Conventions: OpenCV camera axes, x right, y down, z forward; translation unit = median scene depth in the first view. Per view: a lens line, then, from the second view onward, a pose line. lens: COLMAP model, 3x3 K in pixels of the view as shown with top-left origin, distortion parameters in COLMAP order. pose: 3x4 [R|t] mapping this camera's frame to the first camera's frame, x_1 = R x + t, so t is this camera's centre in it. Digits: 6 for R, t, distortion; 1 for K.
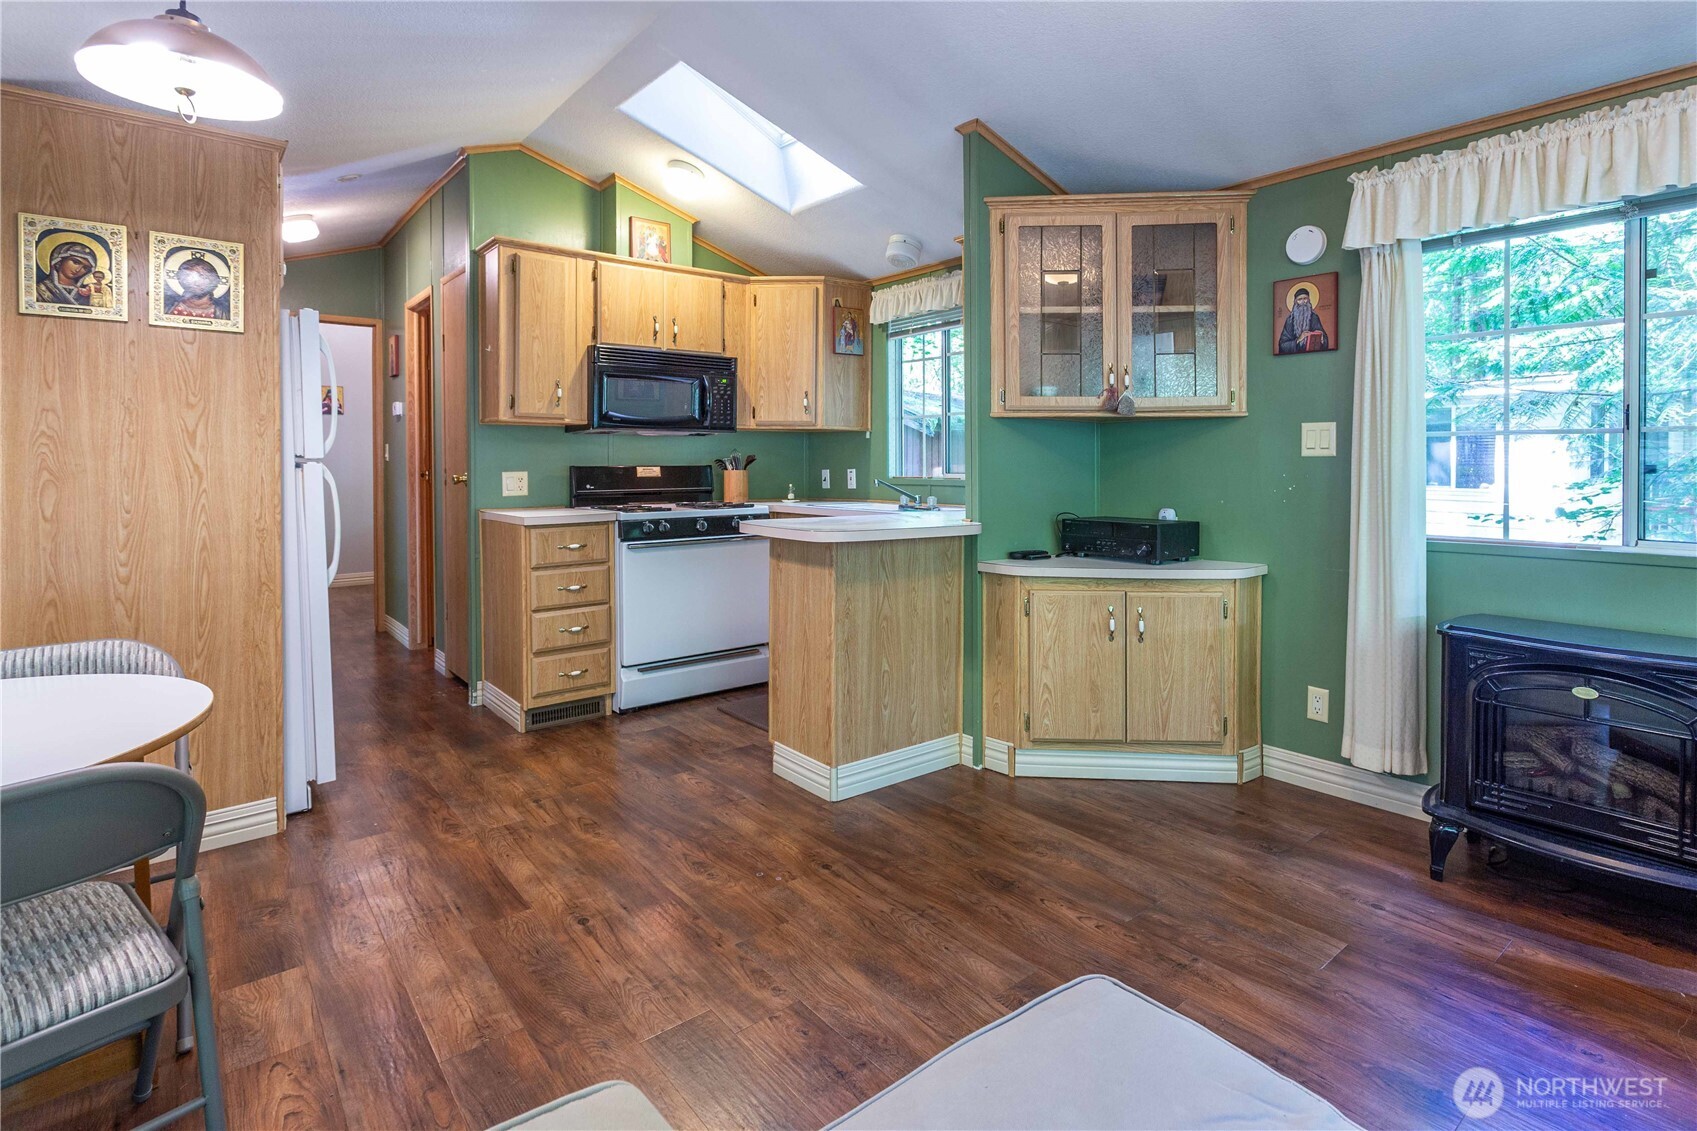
lens RADIAL K [[851.6, 0, 935.9], [0, 851.6, 469.1], [0, 0, 1]] dist [-0.004488, 0.002014]
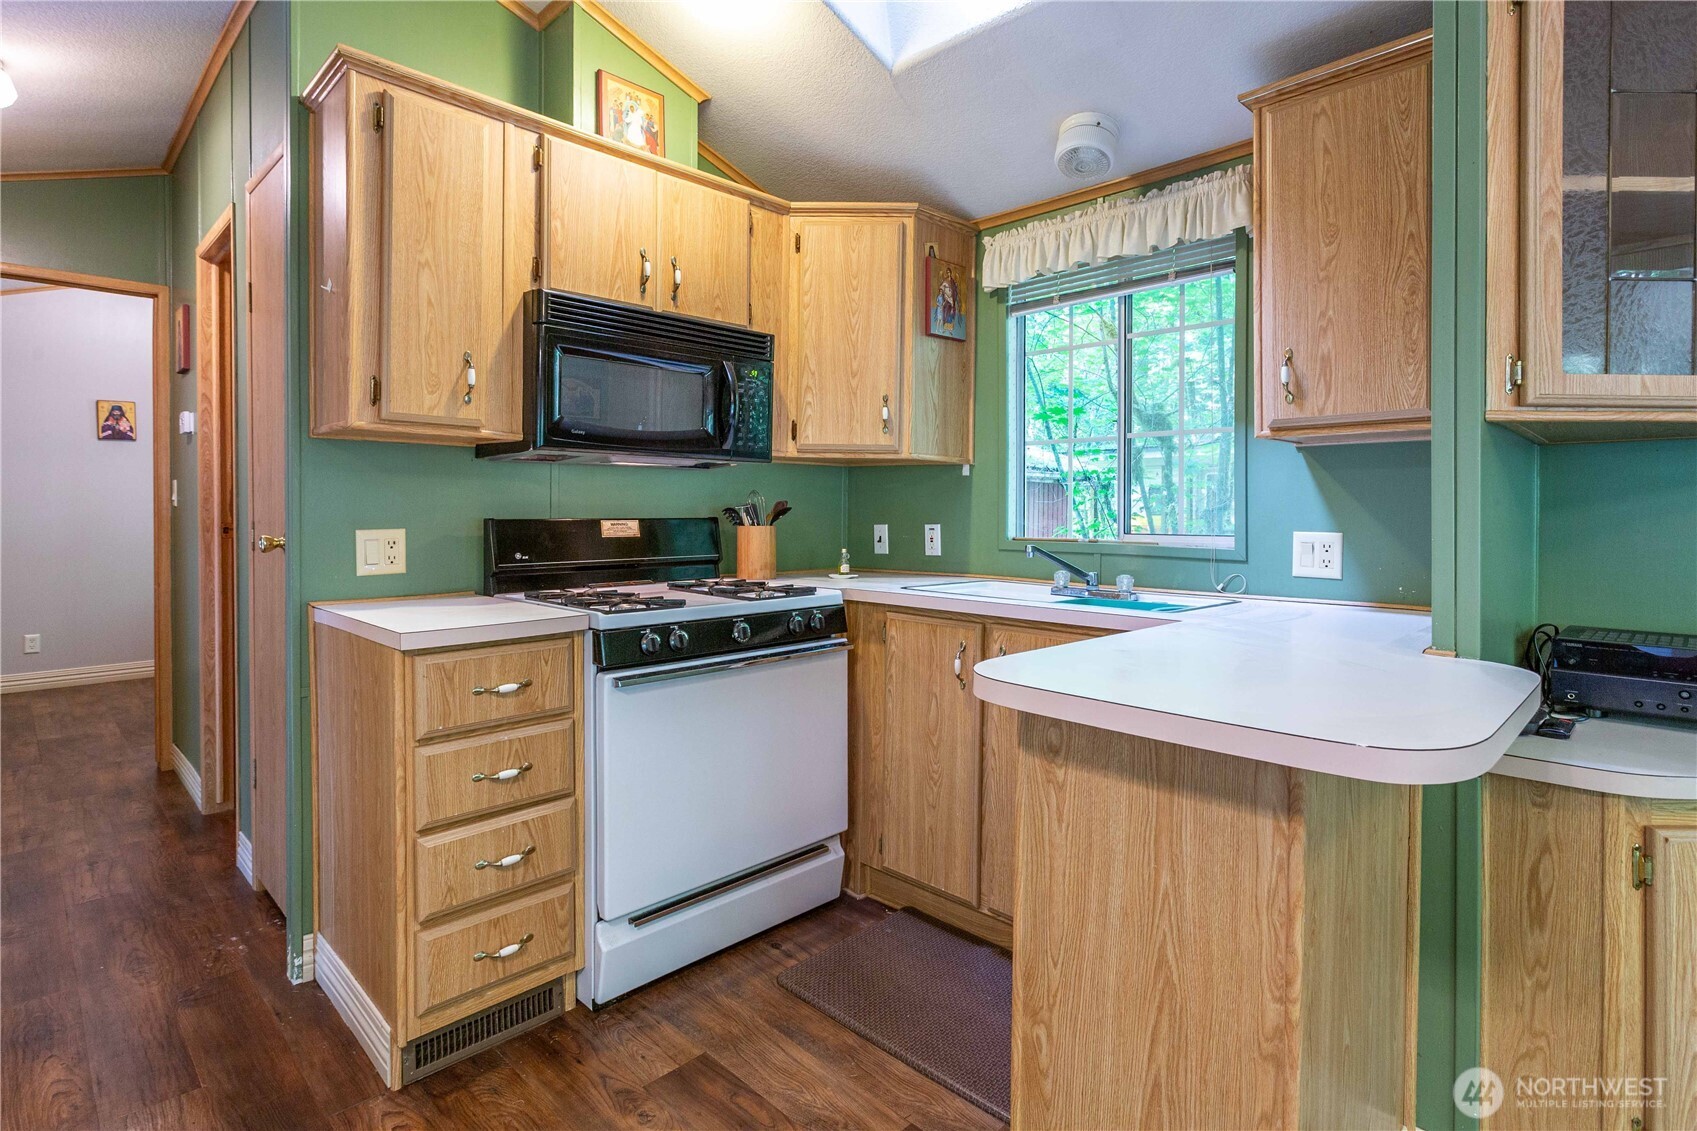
lens RADIAL K [[851.6, 0, 872.4], [0, 851.6, 519.0], [0, 0, 1]] dist [-0.004488, 0.002014]
pose [[0.997930, 0.006069, 0.064017, -0.229559], [-0.006263, 0.999976, 0.002833, -0.006876], [-0.063998, -0.003229, 0.997945, 0.464690]]
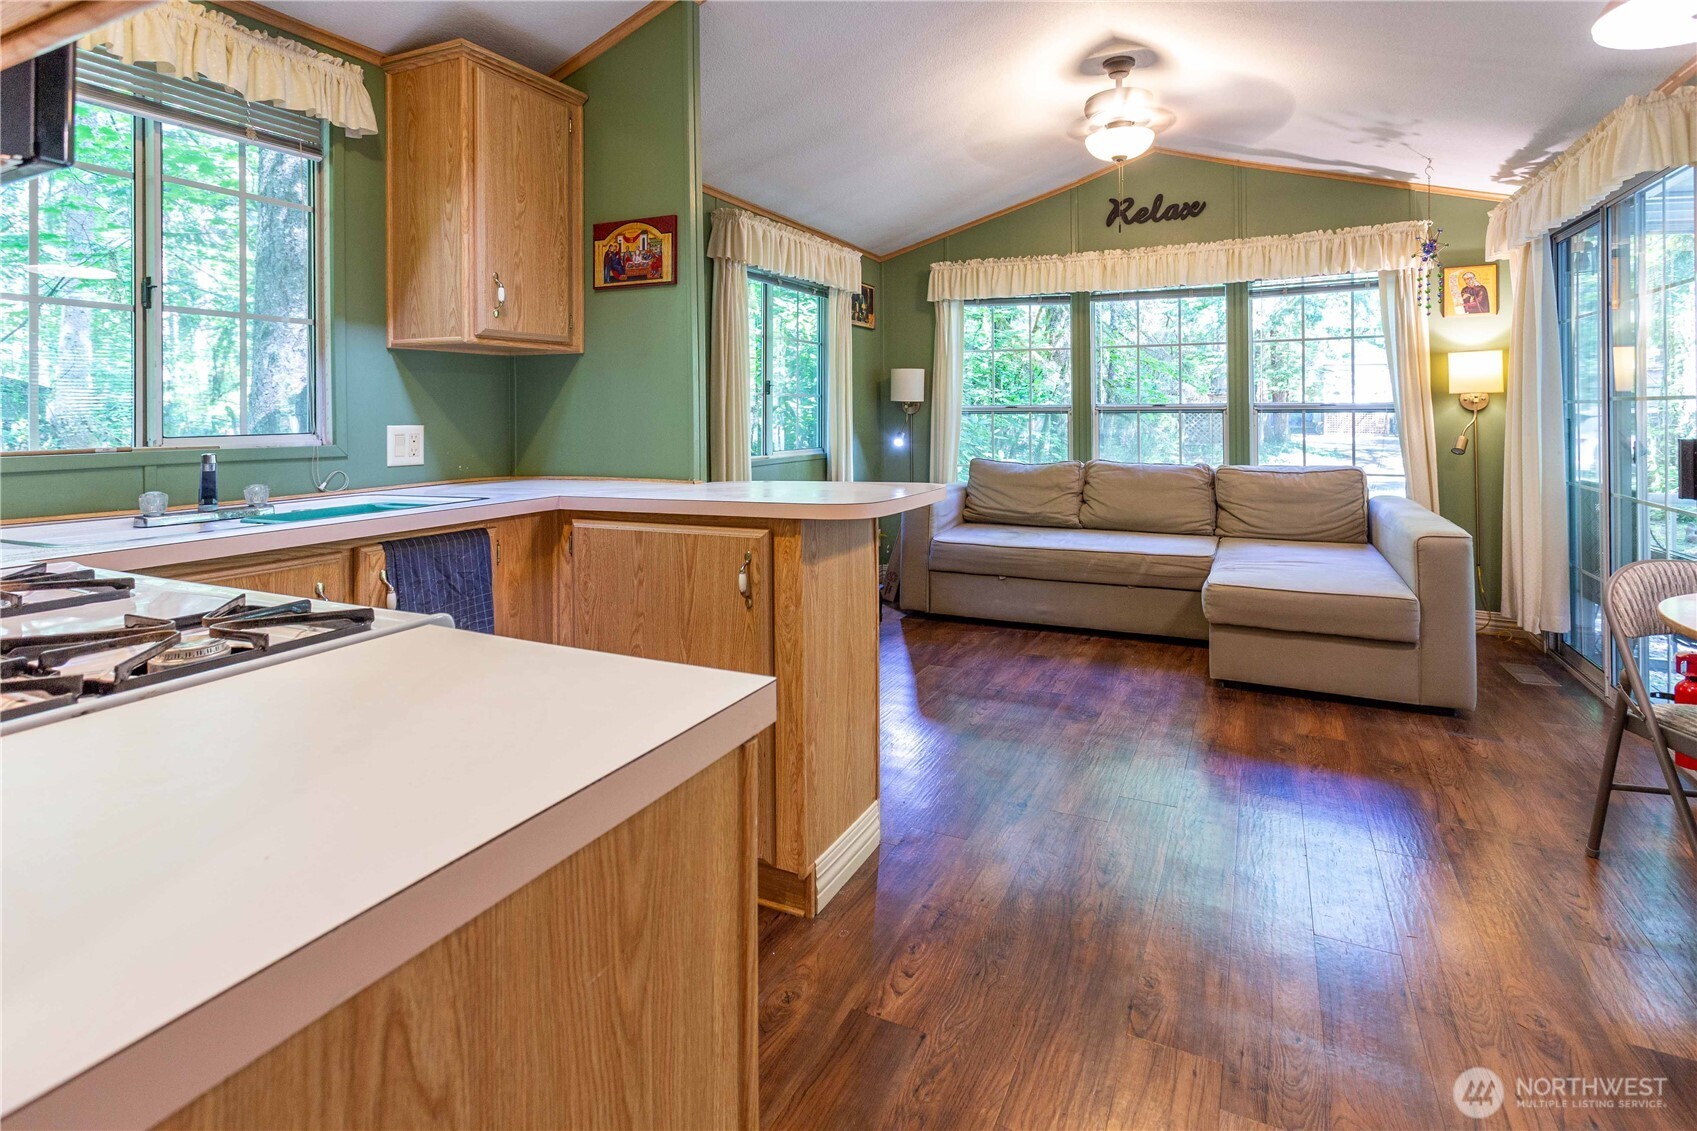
lens RADIAL K [[851.6, 0, 782.6], [0, 851.6, 404.8], [0, 0, 1]] dist [-0.004488, 0.002014]
pose [[-0.326965, 0.015163, 0.944915, -0.594306], [0.017836, 0.999792, -0.009871, -0.002501], [-0.944868, 0.013626, -0.327167, 0.948327]]
